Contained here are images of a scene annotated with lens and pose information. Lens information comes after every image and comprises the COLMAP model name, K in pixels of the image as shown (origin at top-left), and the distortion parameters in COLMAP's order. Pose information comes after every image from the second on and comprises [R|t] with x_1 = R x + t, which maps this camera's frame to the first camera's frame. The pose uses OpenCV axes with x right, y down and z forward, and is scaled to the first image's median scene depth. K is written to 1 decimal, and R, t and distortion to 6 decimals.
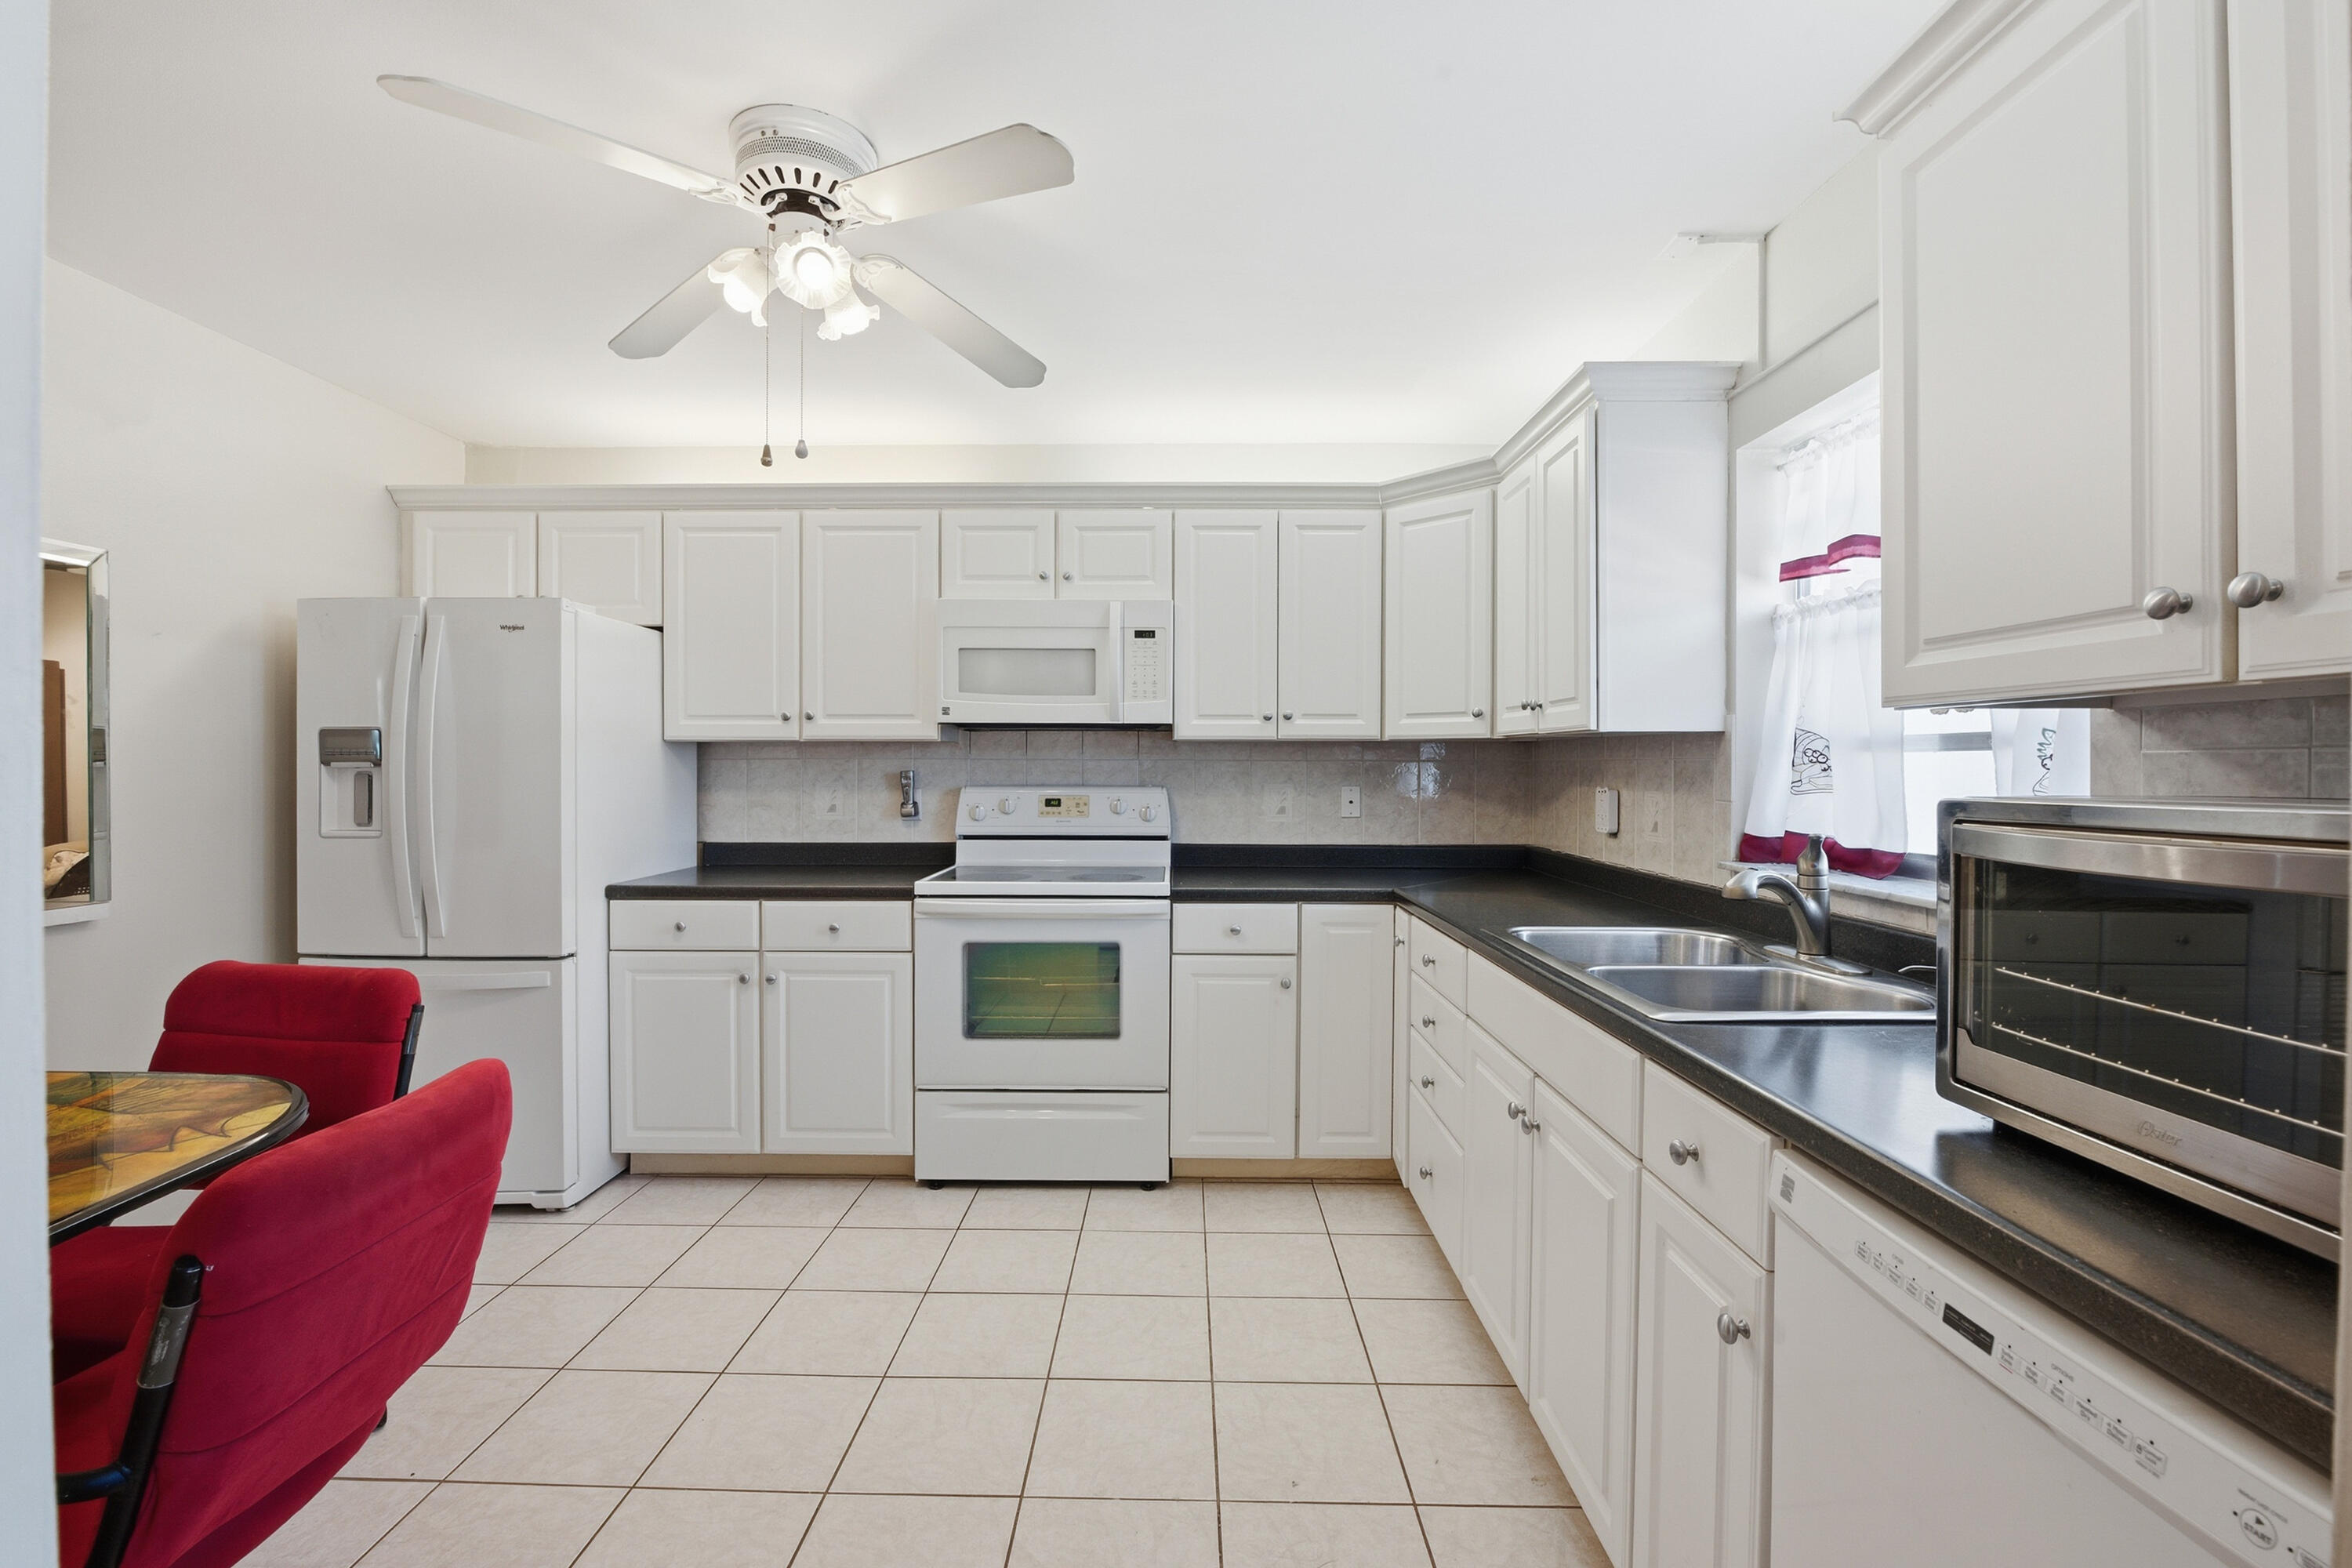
lens RADIAL K [[1013.2, 0, 1168.6], [0, 1013.2, 758.3], [0, 0, 1]] dist [-0.001499, -0.000370]
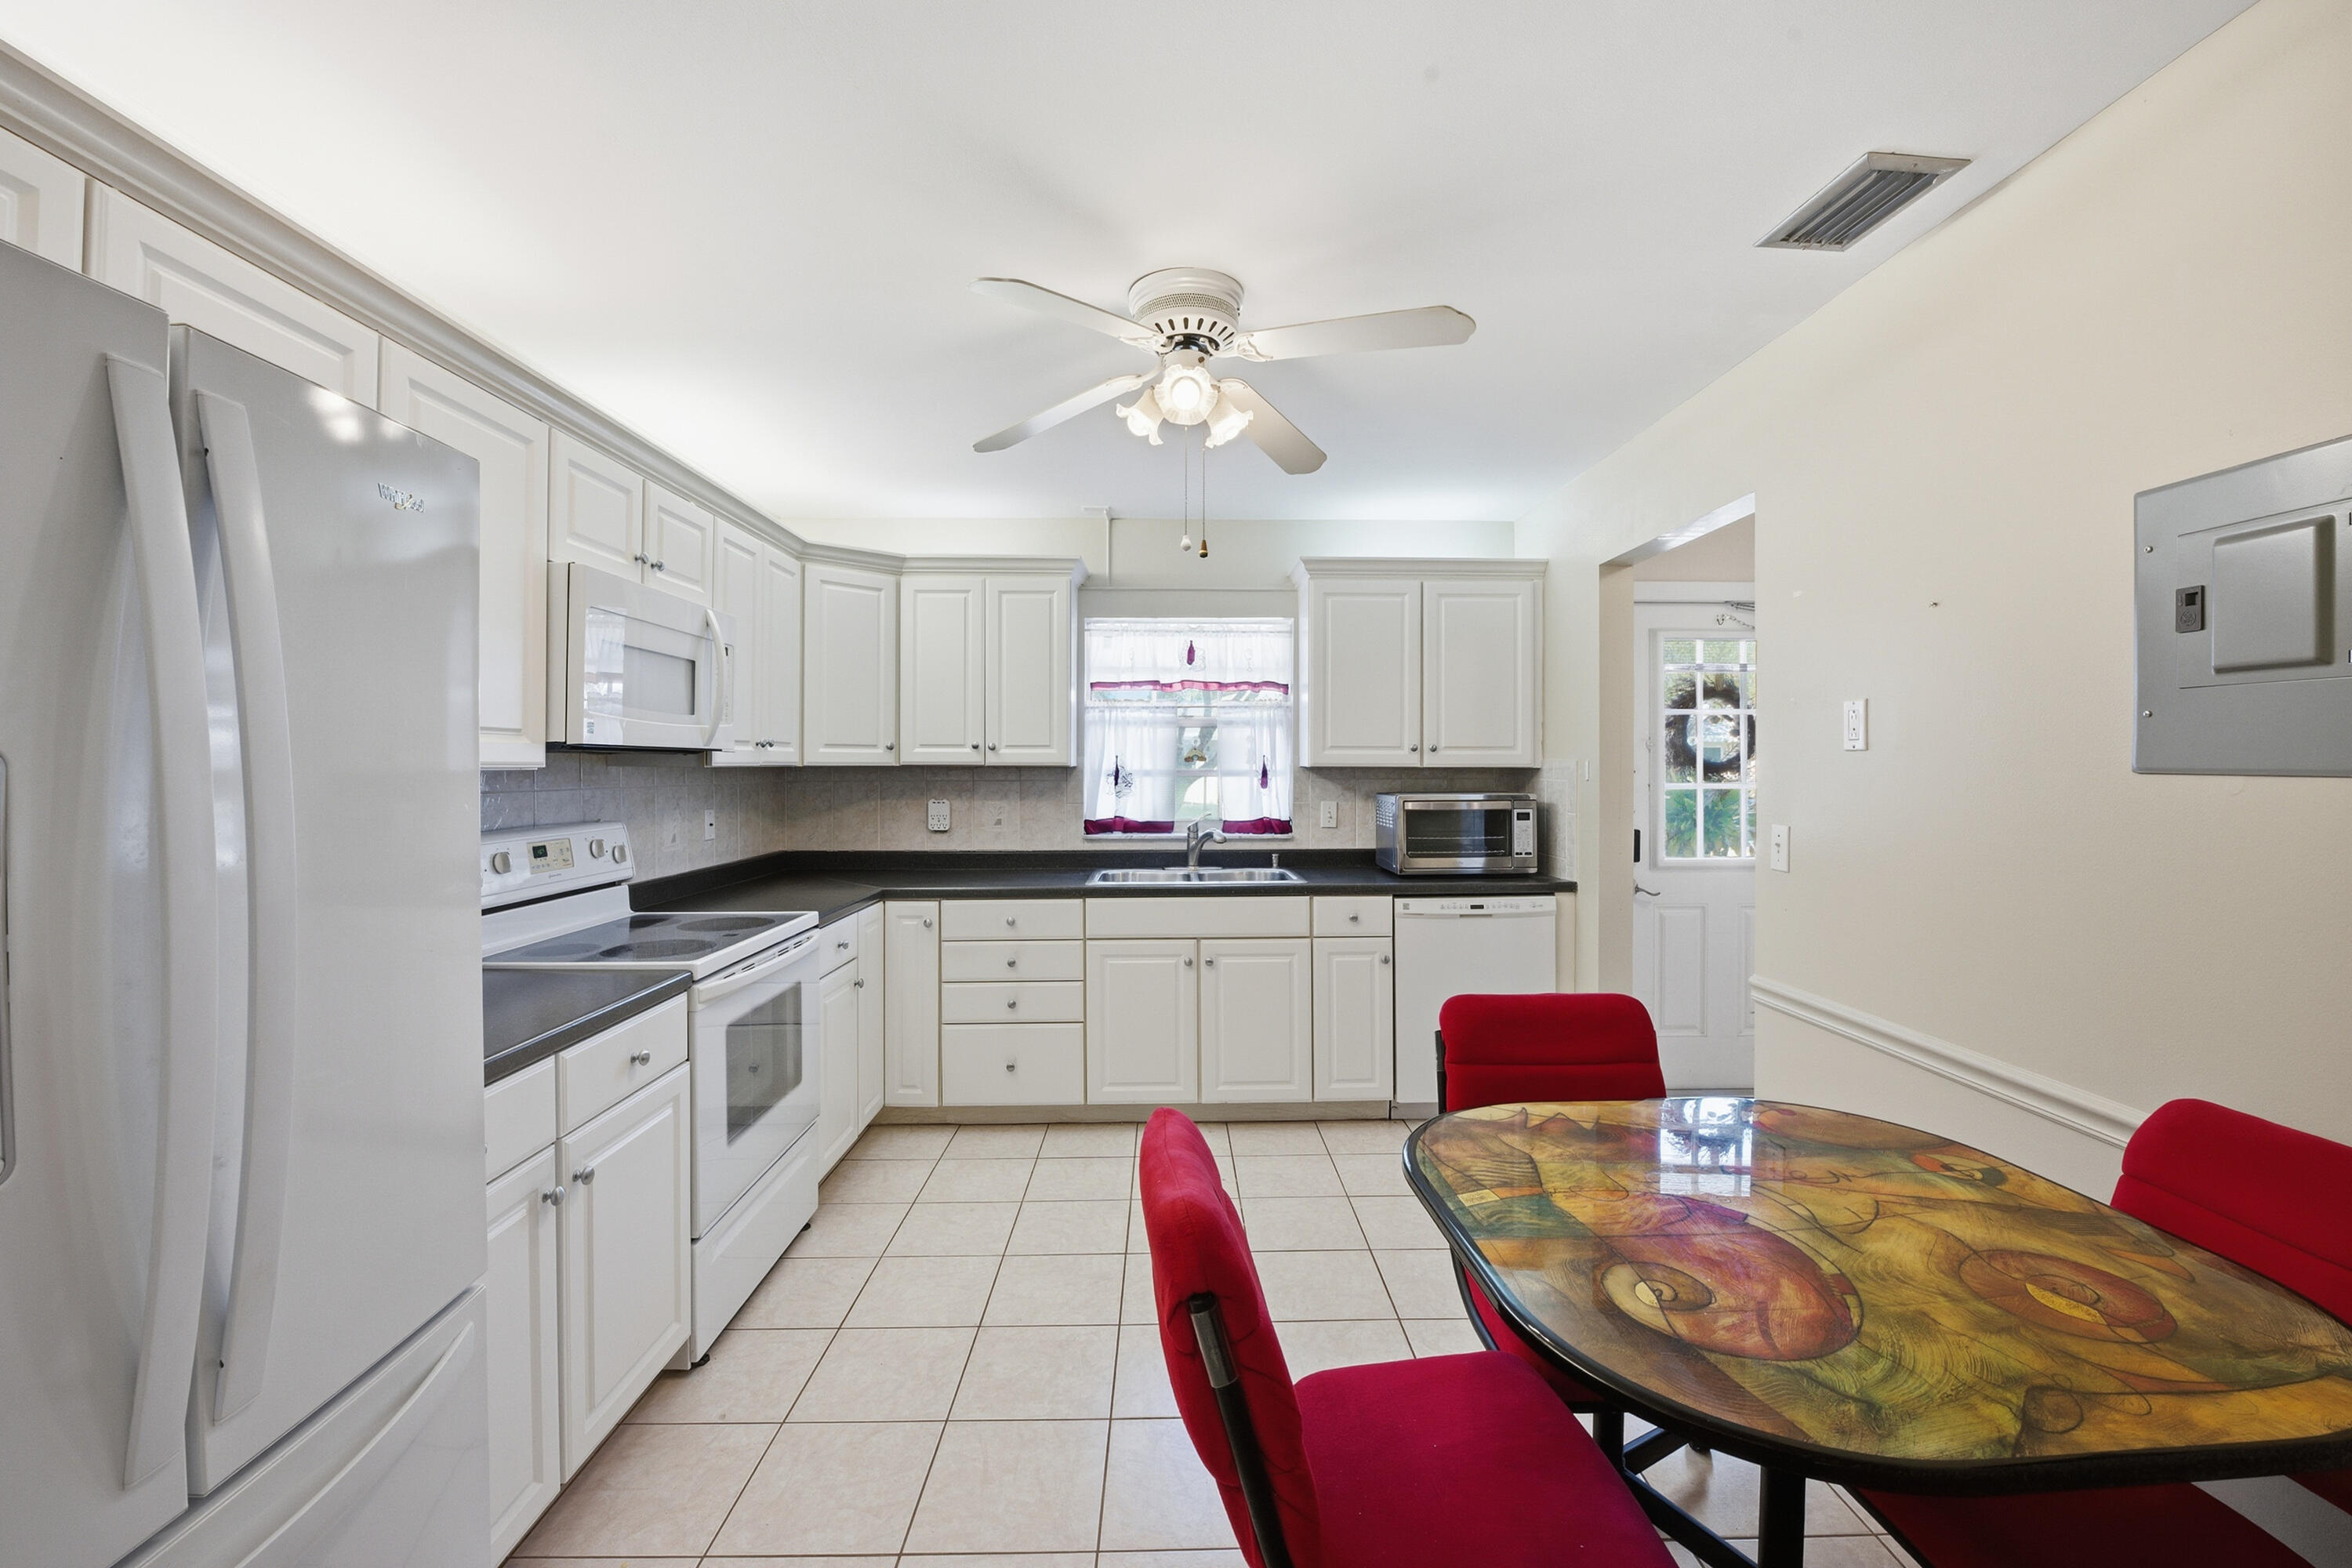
lens RADIAL K [[976.5, 0, 1174.9], [0, 976.5, 768.8], [0, 0, 1]] dist [-0.001328, -0.000302]
pose [[-0.032058, -0.004822, 0.999474, -0.969683], [-0.001630, 0.999987, 0.004772, -0.022878], [-0.999485, -0.001476, -0.032065, 0.672394]]
